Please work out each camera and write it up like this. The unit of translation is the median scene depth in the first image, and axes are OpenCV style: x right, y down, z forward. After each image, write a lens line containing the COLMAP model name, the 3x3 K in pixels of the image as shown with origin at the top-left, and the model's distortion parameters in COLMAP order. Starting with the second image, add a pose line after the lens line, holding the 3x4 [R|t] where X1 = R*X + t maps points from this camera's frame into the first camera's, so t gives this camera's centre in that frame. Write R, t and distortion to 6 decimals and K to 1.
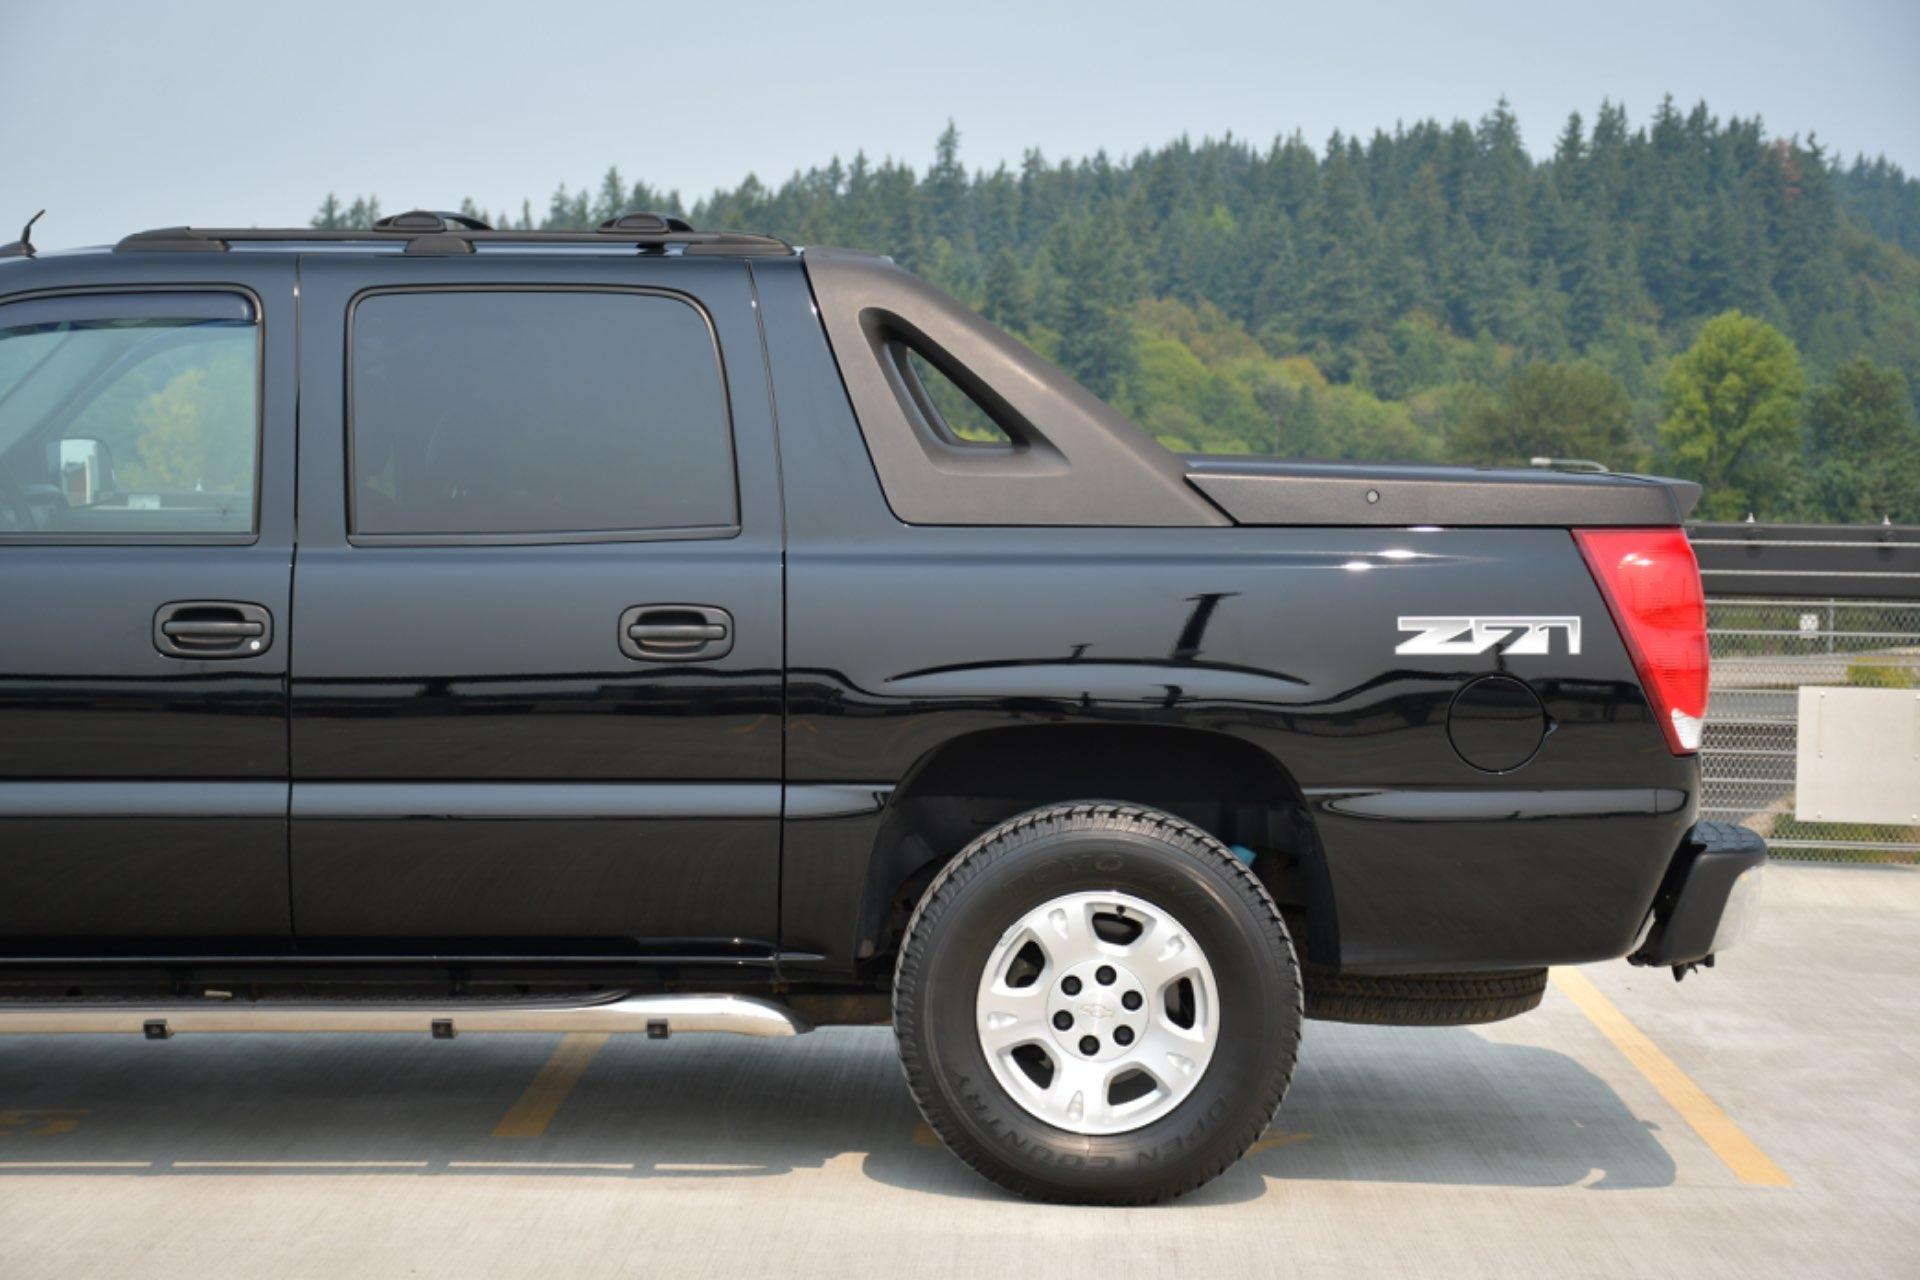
lens RADIAL K [[3842.5, 0, 958.6], [0, 3842.5, 621.6], [0, 0, 1]] dist [0.385563, 0.772350]
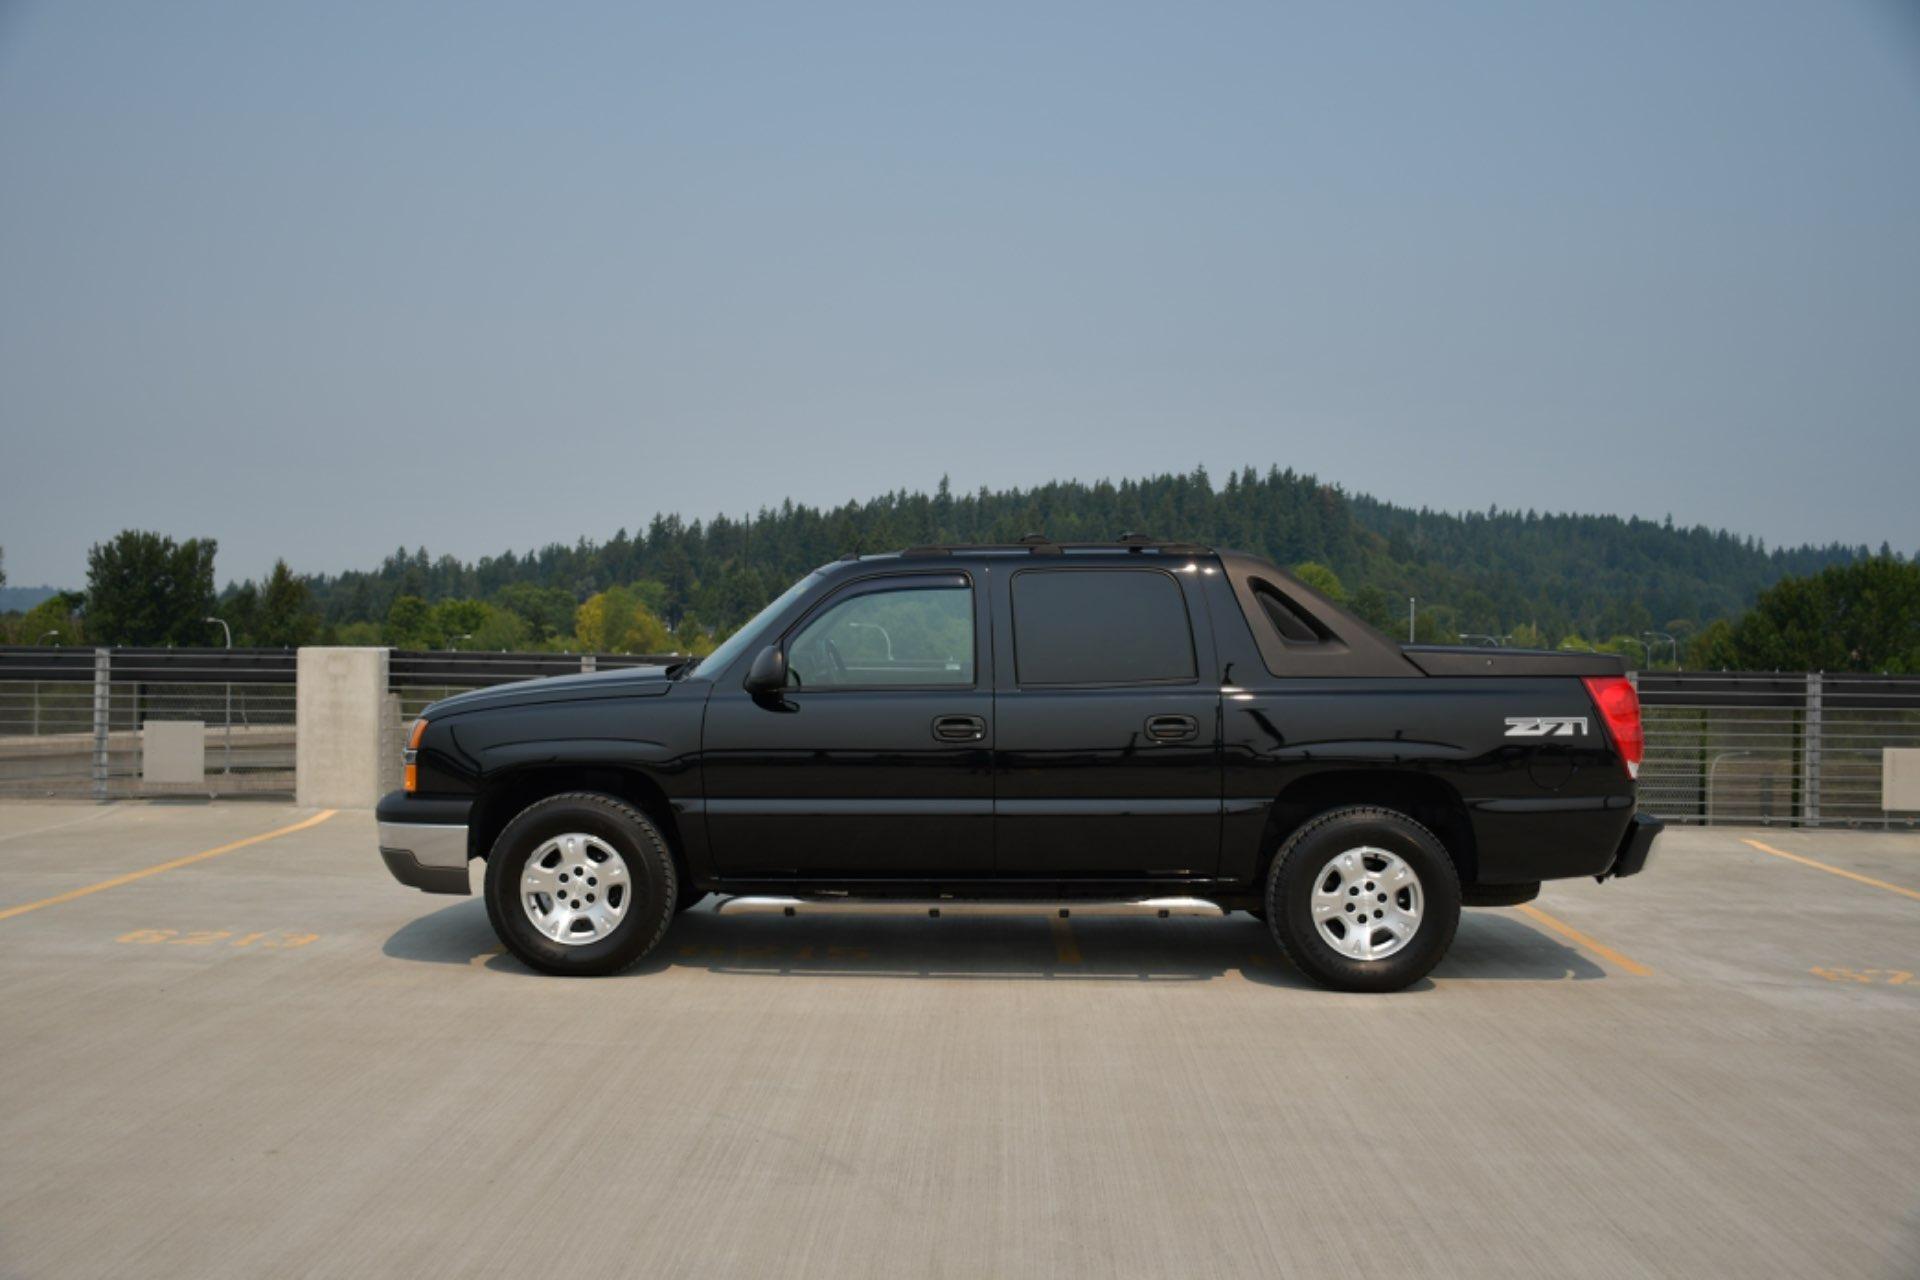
lens RADIAL K [[1829.7, 0, 957.7], [0, 1829.7, 648.5], [0, 0, 1]] dist [-0.054736, 0.147086]
pose [[0.999801, -0.006648, 0.018798, -0.209346], [0.007254, 0.999451, -0.032335, -0.009475], [-0.018573, 0.032465, 0.999300, -0.015619]]
